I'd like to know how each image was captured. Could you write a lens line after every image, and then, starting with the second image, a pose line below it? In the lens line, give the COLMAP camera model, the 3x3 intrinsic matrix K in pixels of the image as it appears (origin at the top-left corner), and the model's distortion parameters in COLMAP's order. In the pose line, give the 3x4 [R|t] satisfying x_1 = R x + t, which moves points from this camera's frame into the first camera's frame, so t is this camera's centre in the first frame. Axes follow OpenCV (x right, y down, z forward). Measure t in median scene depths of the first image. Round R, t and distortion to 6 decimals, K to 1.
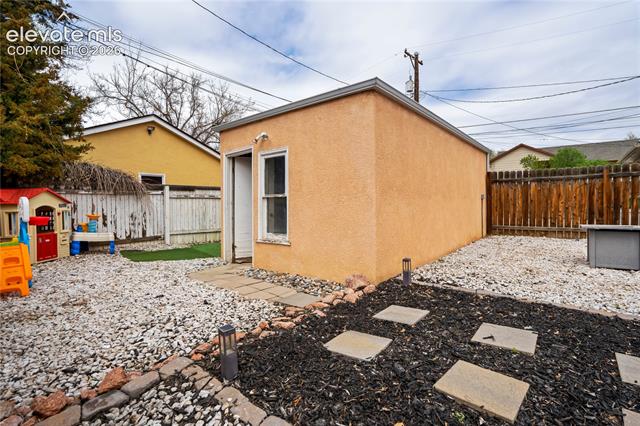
lens RADIAL K [[299.3, 0, 319.6], [0, 299.3, 200.2], [0, 0, 1]] dist [-0.001447, -0.000303]
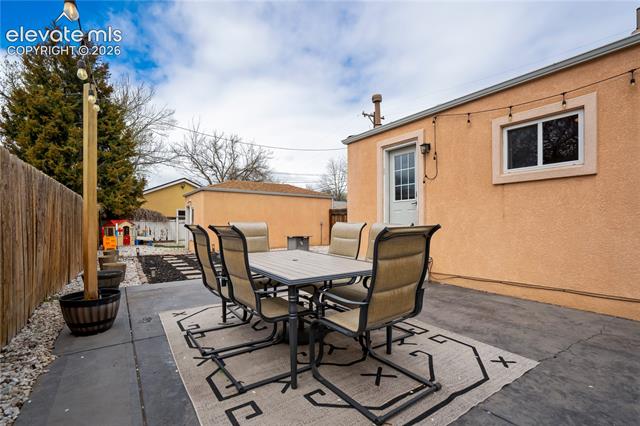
lens RADIAL K [[298.0, 0, 322.2], [0, 298.0, 225.0], [0, 0, 1]] dist [-0.026932, 0.000678]
pose [[0.970932, 0.006767, -0.239261, 1.226243], [-0.005616, 0.999969, 0.005495, -0.012208], [0.239291, -0.003992, 0.970940, -0.999256]]
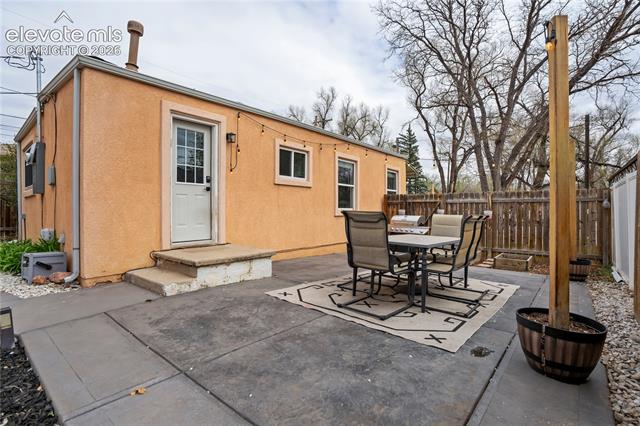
lens RADIAL K [[293.7, 0, 320.0], [0, 293.7, 213.0], [0, 0, 1]] dist [-0.038478, -0.000064]
pose [[0.022495, 0.003858, 0.999740, 0.538431], [-0.005903, 0.999976, -0.003726, -0.005607], [-0.999730, -0.005817, 0.022517, -0.454192]]
